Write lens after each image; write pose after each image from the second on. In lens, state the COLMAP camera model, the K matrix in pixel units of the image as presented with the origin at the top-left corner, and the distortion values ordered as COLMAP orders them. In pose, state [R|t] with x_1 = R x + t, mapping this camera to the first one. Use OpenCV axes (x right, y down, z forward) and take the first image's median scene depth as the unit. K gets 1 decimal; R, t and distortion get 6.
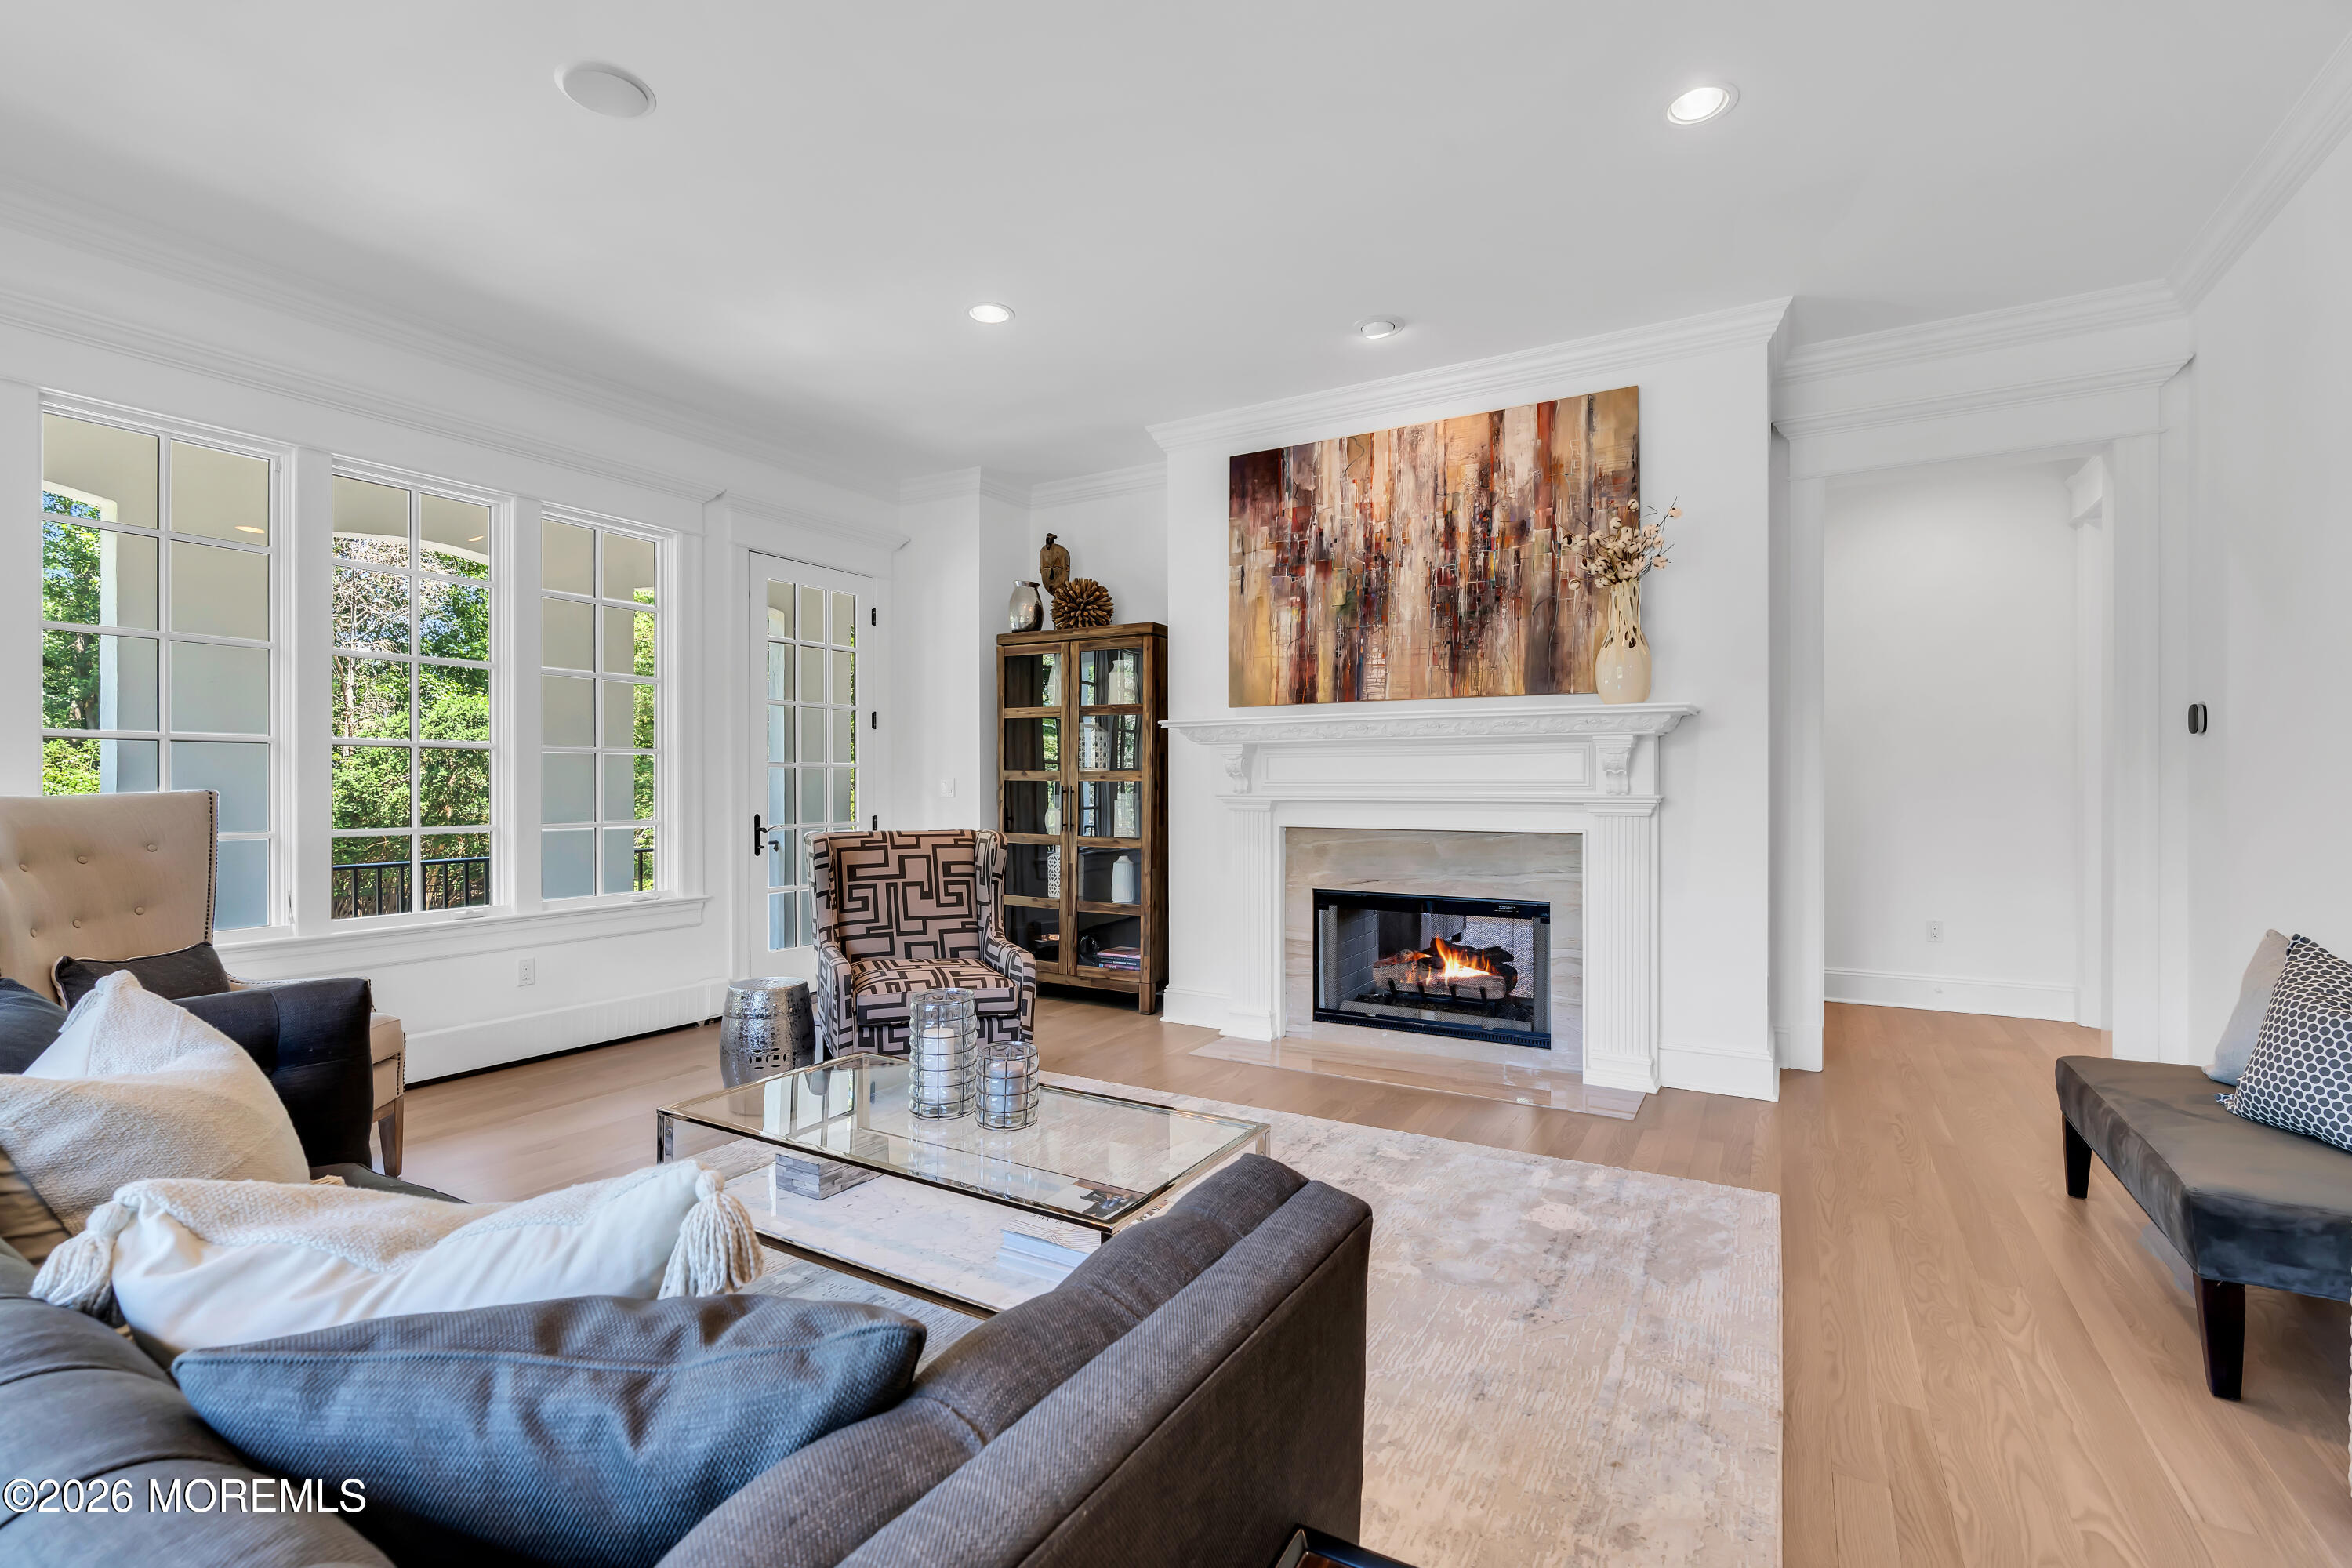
lens RADIAL K [[1055.6, 0, 1175.2], [0, 1055.6, 781.2], [0, 0, 1]] dist [-0.004700, 0.000271]
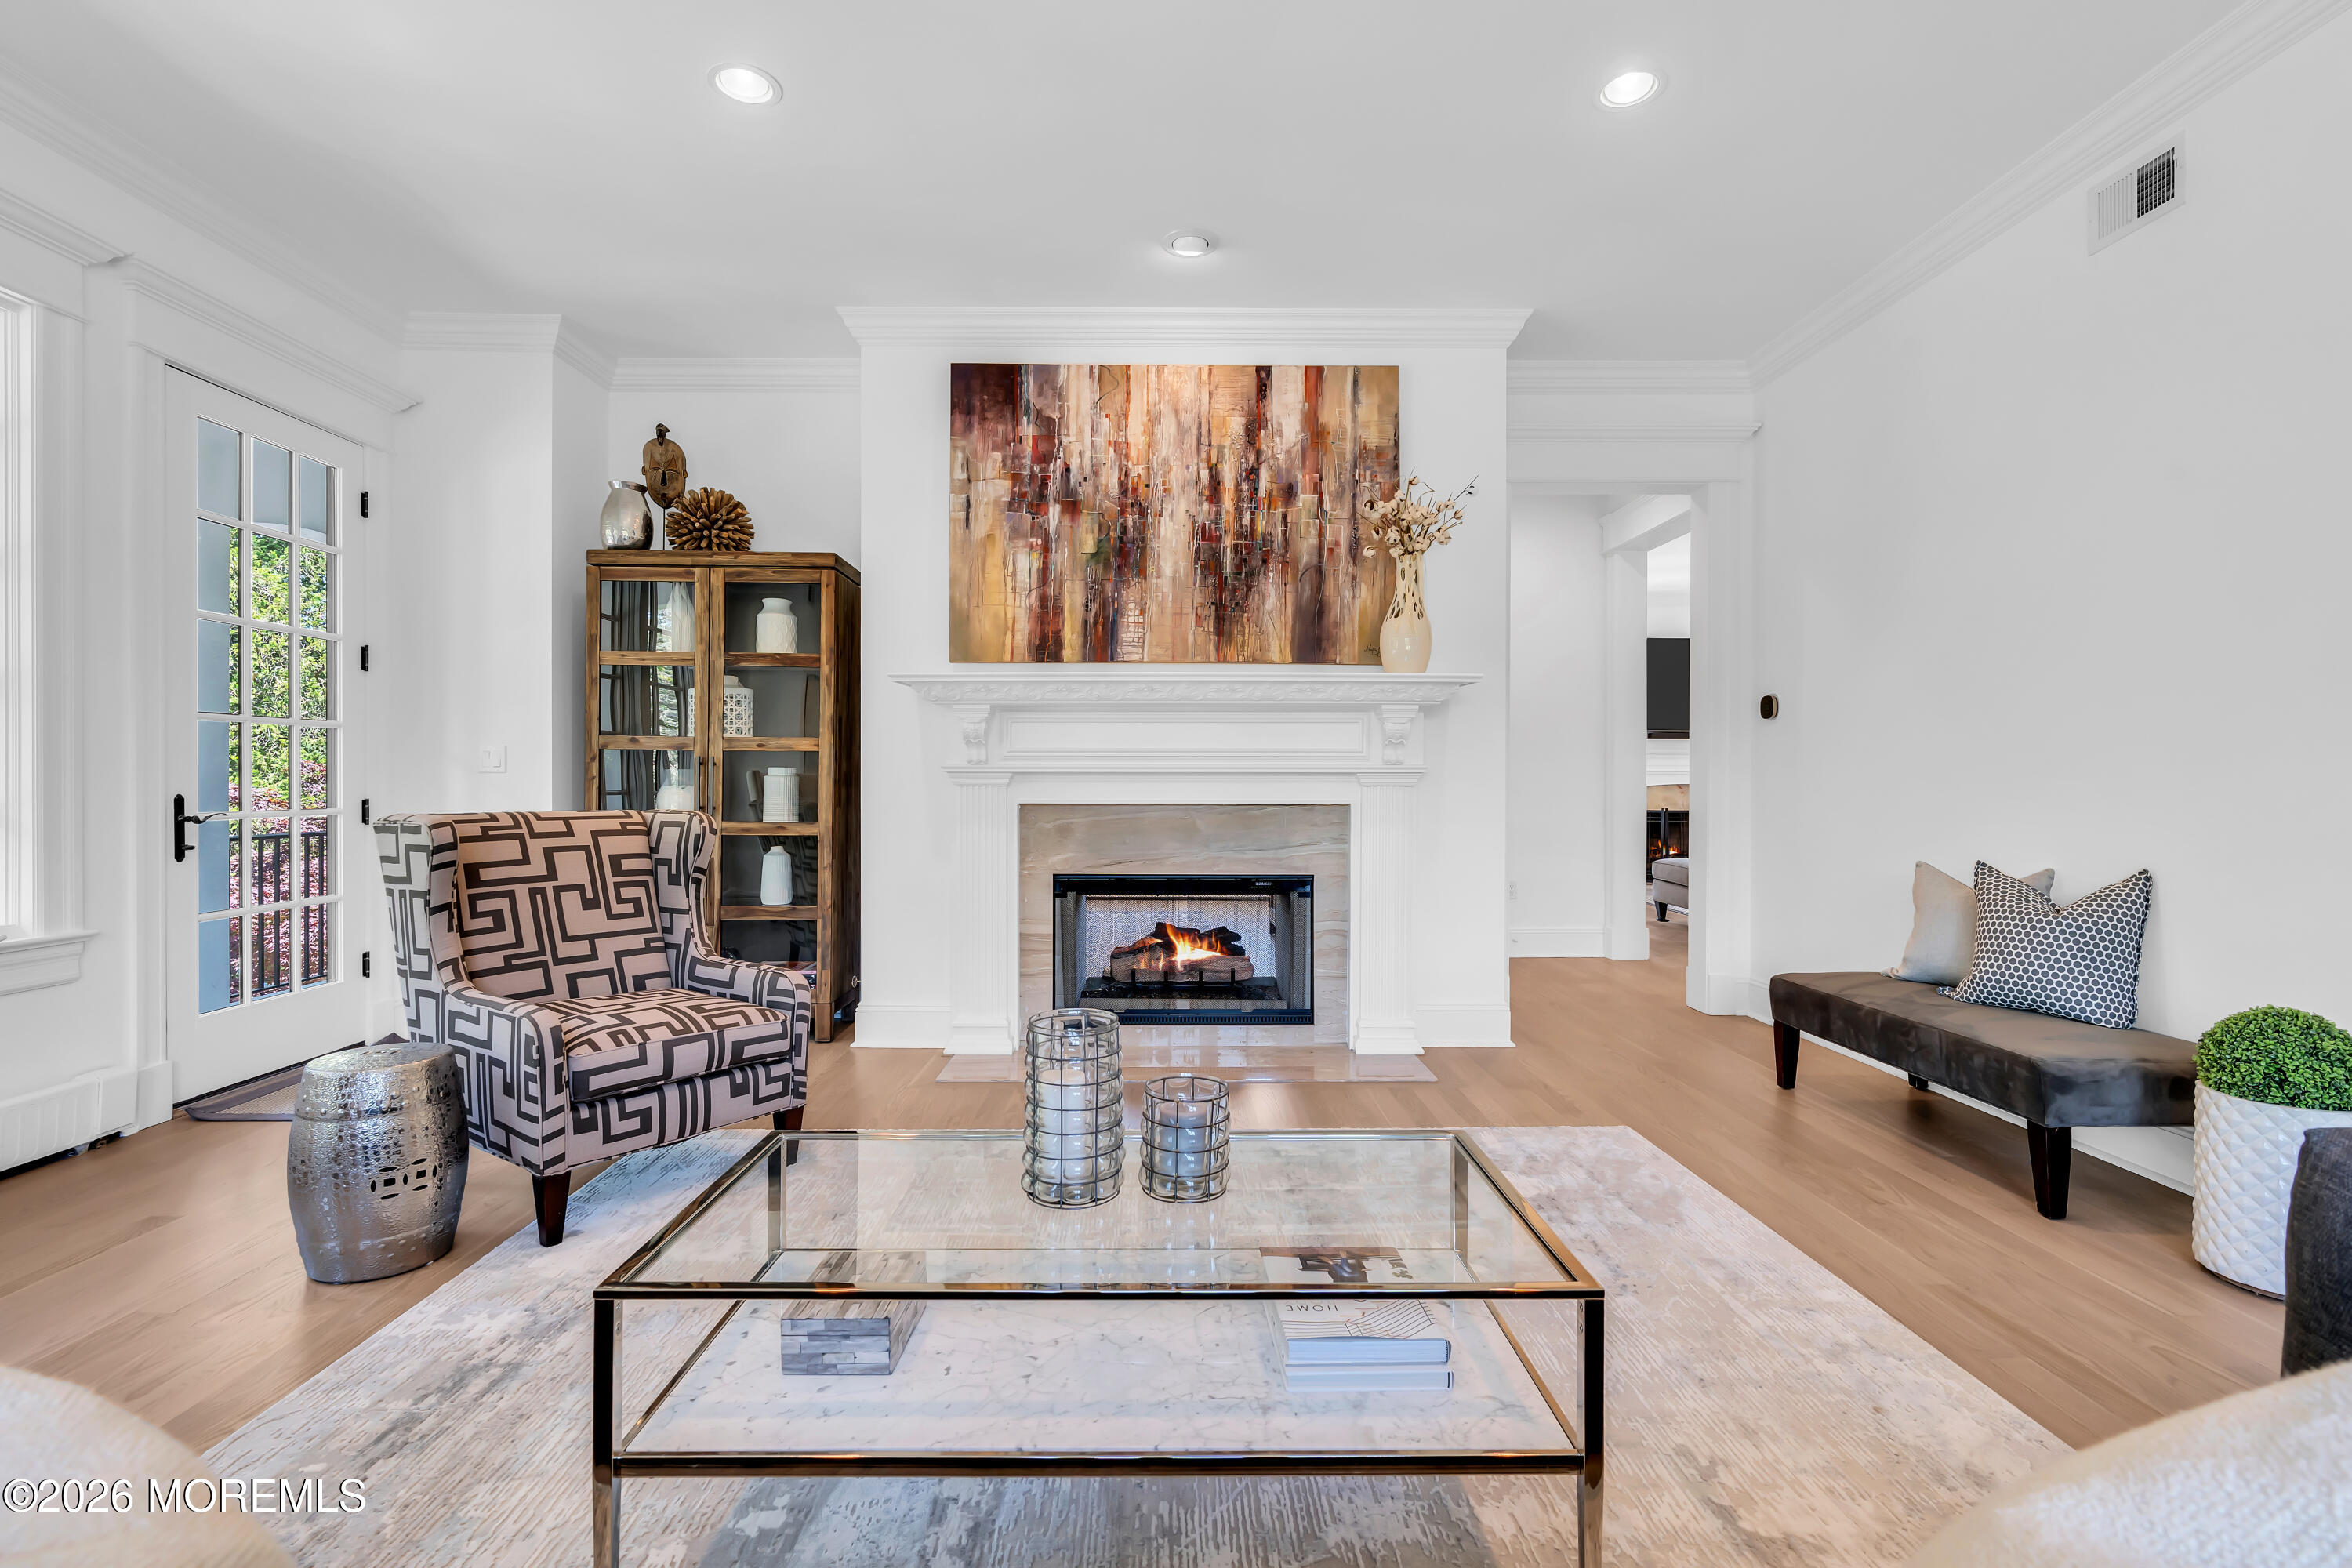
lens RADIAL K [[1086.5, 0, 1172.9], [0, 1086.5, 779.9], [0, 0, 1]] dist [-0.004125, 0.000262]
pose [[0.857440, 0.002410, 0.514578, -0.267976], [-0.002354, 0.999997, -0.000761, 0.026014], [-0.514578, -0.000558, 0.857443, 0.190936]]
